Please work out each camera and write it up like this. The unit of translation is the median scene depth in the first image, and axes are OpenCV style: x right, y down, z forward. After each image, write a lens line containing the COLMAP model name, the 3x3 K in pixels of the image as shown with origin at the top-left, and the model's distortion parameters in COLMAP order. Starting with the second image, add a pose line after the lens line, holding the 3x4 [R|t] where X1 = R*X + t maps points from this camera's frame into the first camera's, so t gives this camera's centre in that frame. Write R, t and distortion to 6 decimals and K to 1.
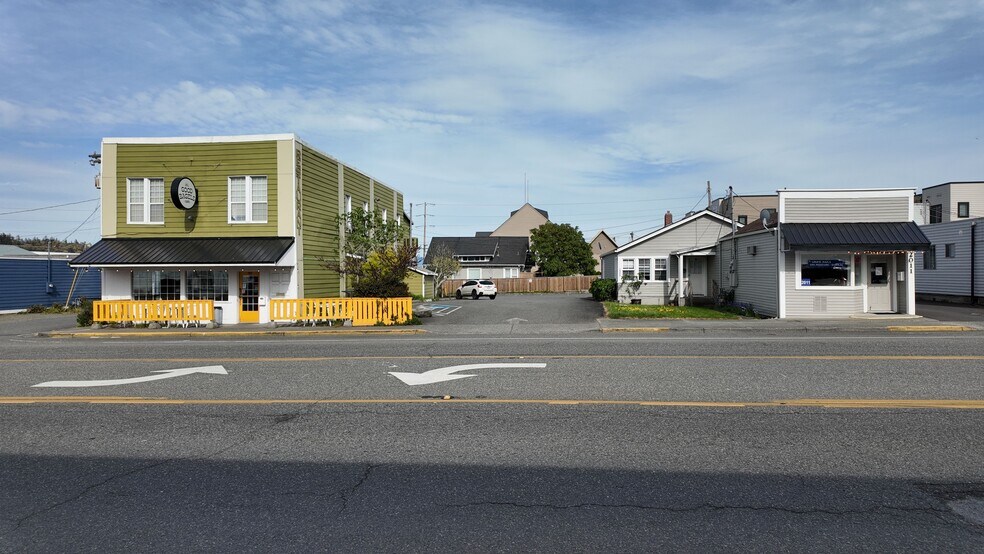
lens RADIAL K [[581.3, 0, 499.2], [0, 581.3, 272.4], [0, 0, 1]] dist [0.033221, -0.038363]
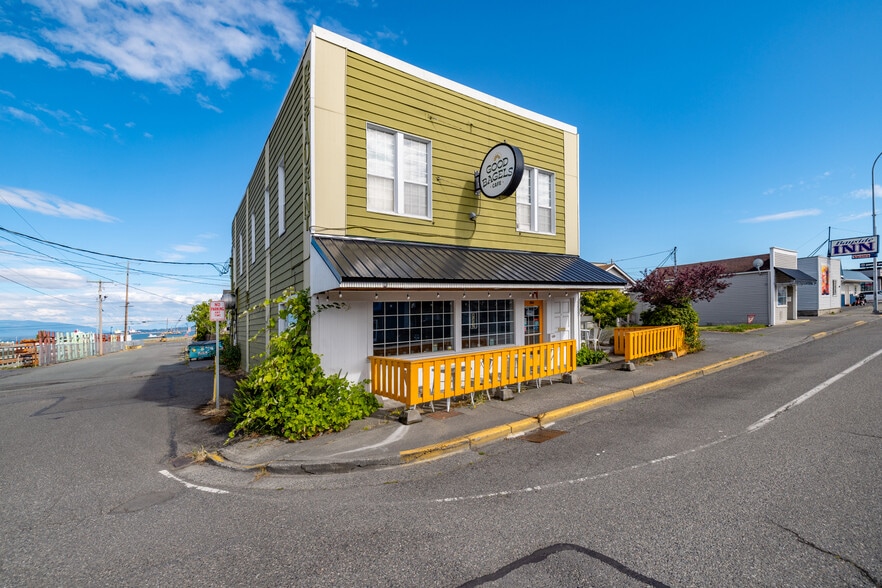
lens RADIAL K [[389.3, 0, 464.8], [0, 389.3, 327.9], [0, 0, 1]] dist [0.002794, 0.000299]
pose [[0.742473, -0.051704, 0.667877, -0.805948], [0.048118, 0.998558, 0.023811, 0.016768], [-0.668145, 0.014458, 0.743890, 0.686063]]
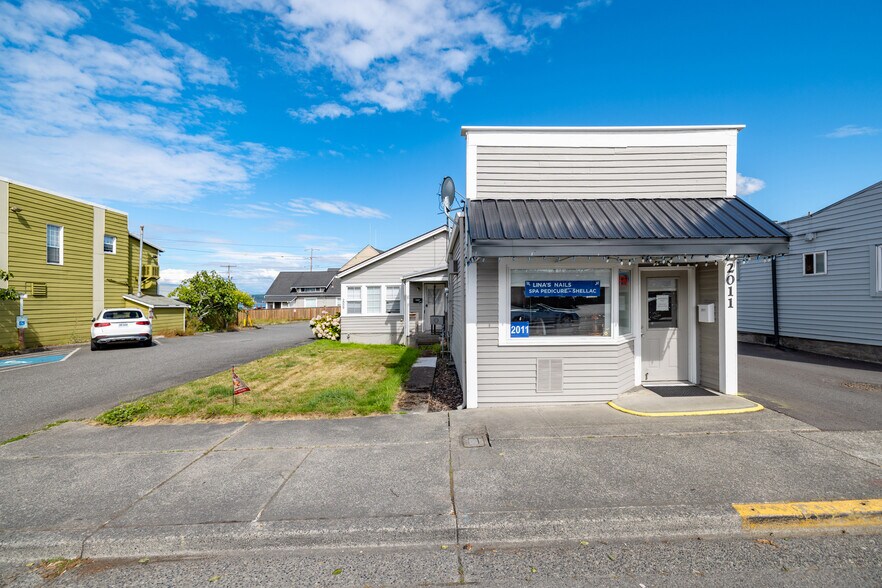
lens RADIAL K [[376.2, 0, 442.6], [0, 376.2, 291.1], [0, 0, 1]] dist [0.000147, 0.000061]
pose [[0.993256, -0.007647, 0.115692, 0.382837], [0.010178, 0.999721, -0.021301, -0.006574], [-0.115497, 0.022335, 0.993057, 0.635062]]
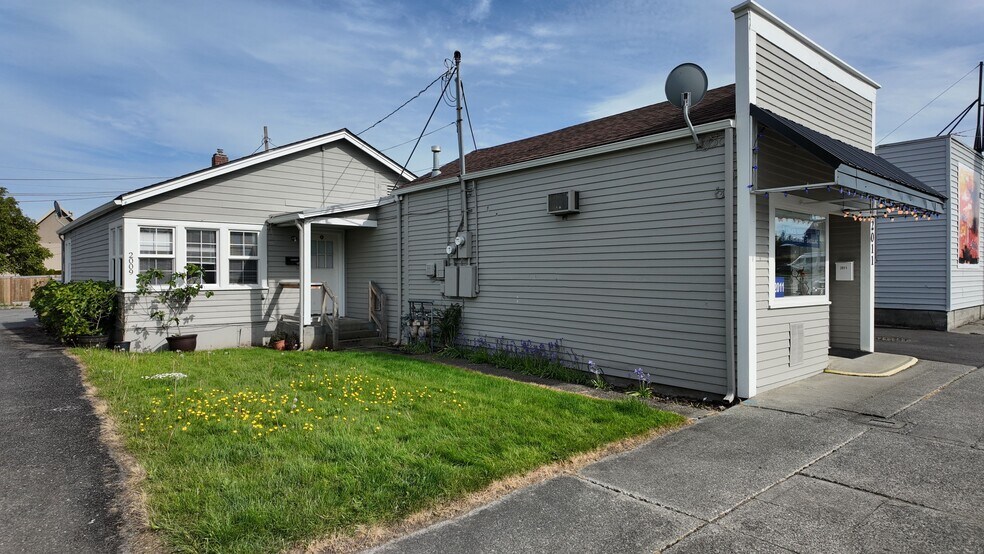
lens RADIAL K [[581.3, 0, 499.2], [0, 581.3, 272.4], [0, 0, 1]] dist [0.033221, -0.038363]
pose [[0.678964, 0.003743, 0.734162, 0.129798], [-0.001722, 0.999992, -0.003505, 0.008841], [-0.734170, 0.001116, 0.678965, 0.789869]]
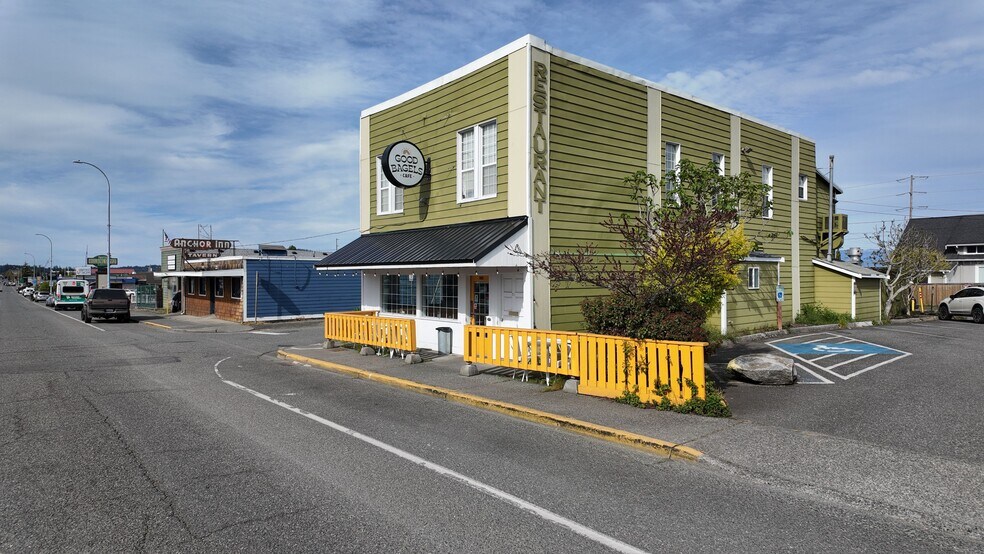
lens RADIAL K [[568.3, 0, 493.2], [0, 568.3, 279.3], [0, 0, 1]] dist [0.111282, -0.104021]
pose [[0.721562, 0.005009, -0.692332, 0.014625], [0.004822, 0.999913, 0.012261, -0.004977], [0.692333, -0.012186, 0.721475, 0.549087]]
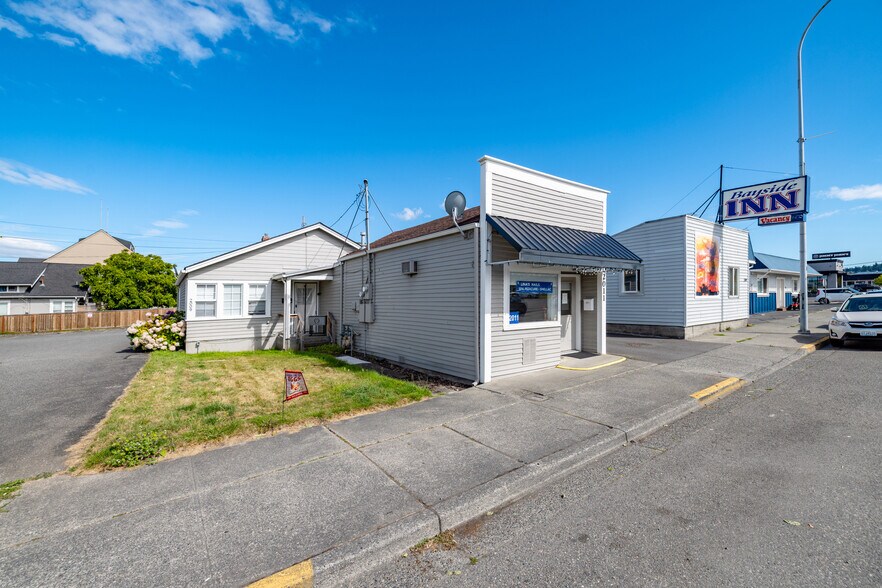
lens RADIAL K [[376.2, 0, 442.6], [0, 376.2, 291.1], [0, 0, 1]] dist [0.000147, 0.000061]
pose [[0.743888, 0.005092, 0.668284, 0.183792], [0.013573, 0.999650, -0.022726, -0.002320], [-0.668166, 0.025976, 0.743559, 0.676892]]
